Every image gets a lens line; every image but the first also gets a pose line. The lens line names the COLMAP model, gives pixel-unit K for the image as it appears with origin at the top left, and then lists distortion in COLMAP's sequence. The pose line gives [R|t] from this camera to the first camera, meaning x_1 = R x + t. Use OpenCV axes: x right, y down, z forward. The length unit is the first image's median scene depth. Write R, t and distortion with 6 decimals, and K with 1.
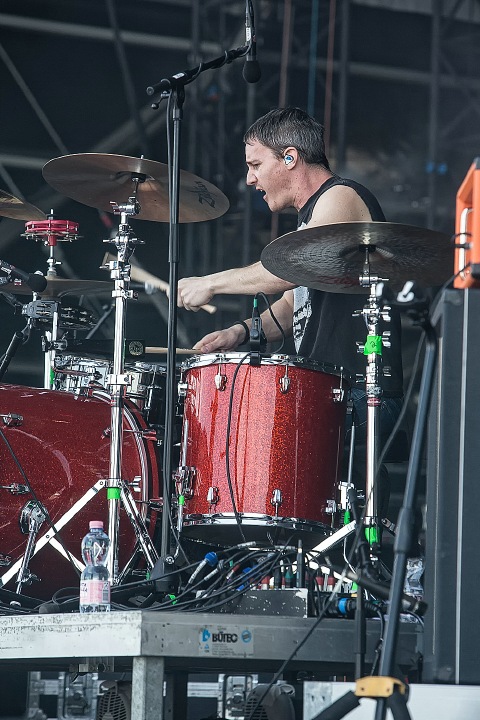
lens RADIAL K [[3999.0, 0, 240.0], [0, 3999.0, 360.0], [0, 0, 1]] dist [1.961362, 1.995139]
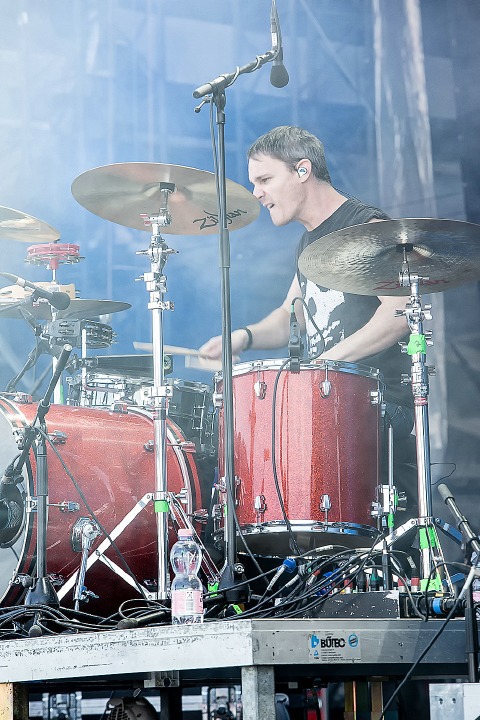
lens RADIAL K [[3370.2, 0, 224.0], [0, 3370.2, 360.5], [0, 0, 1]] dist [1.188677, -0.498847]
pose [[0.995480, -0.045617, 0.083300, -0.083790], [0.047250, 0.998726, -0.017737, 0.012774], [-0.082384, 0.021593, 0.996367, 0.167211]]
